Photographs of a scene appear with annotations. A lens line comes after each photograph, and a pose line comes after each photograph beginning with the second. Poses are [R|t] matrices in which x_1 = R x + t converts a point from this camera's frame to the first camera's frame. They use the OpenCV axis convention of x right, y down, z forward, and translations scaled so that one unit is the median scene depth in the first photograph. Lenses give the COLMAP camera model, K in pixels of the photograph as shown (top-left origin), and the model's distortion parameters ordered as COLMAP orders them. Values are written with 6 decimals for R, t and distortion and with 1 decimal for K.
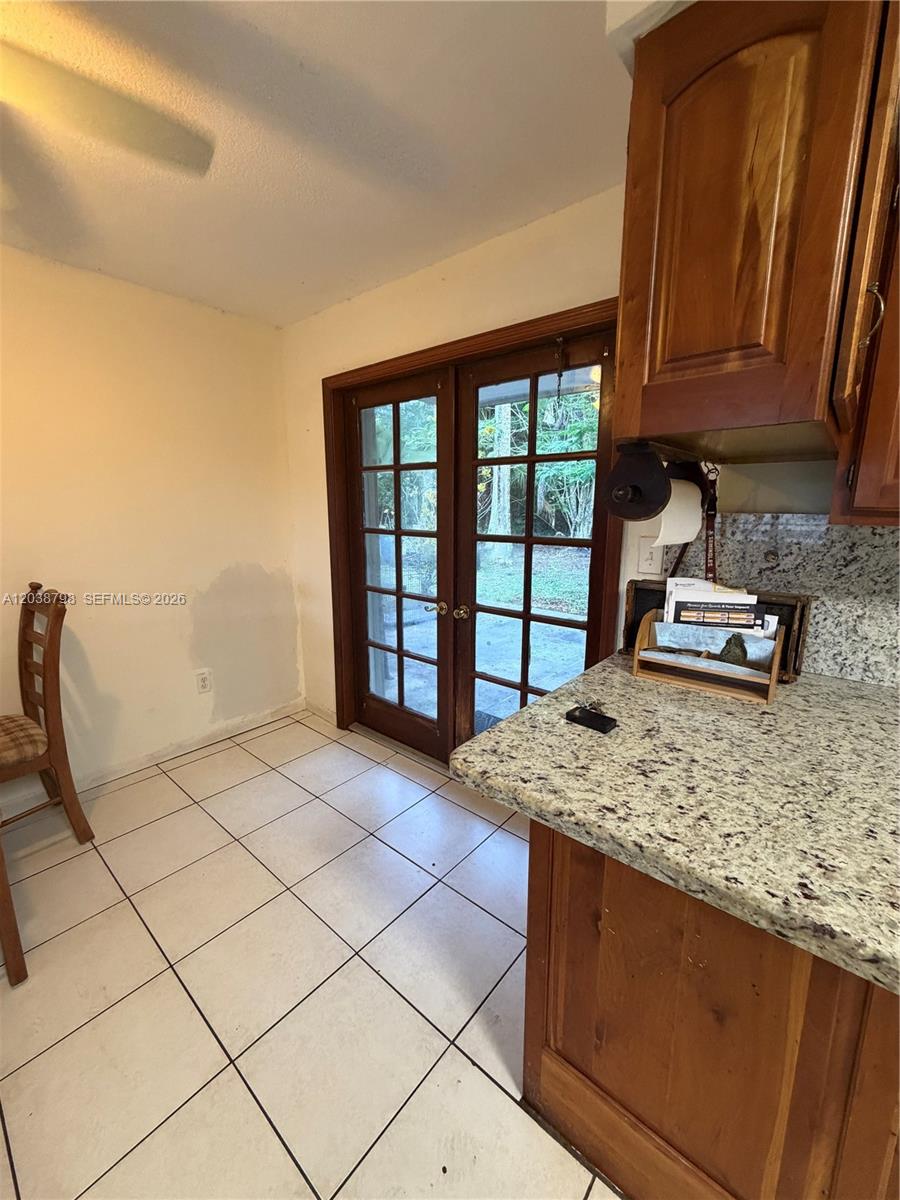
lens RADIAL K [[478.5, 0, 452.5], [0, 478.5, 597.6], [0, 0, 1]] dist [-0.000911, -0.000117]
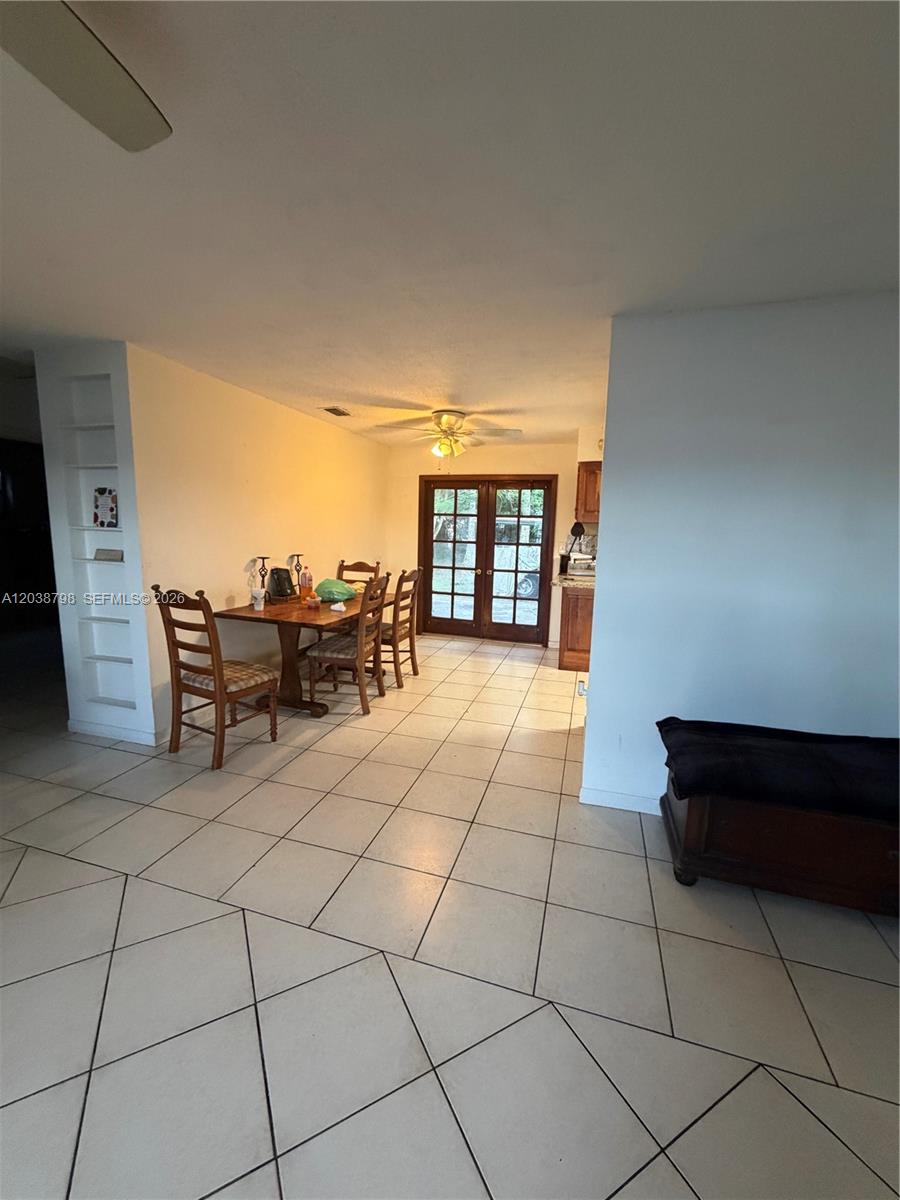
lens RADIAL K [[478.5, 0, 452.5], [0, 478.5, 597.6], [0, 0, 1]] dist [-0.000911, -0.000117]
pose [[0.916499, -0.033547, 0.398629, -1.128704], [0.051299, 0.998106, -0.033945, 0.230460], [-0.396735, 0.051559, 0.916484, -1.212562]]
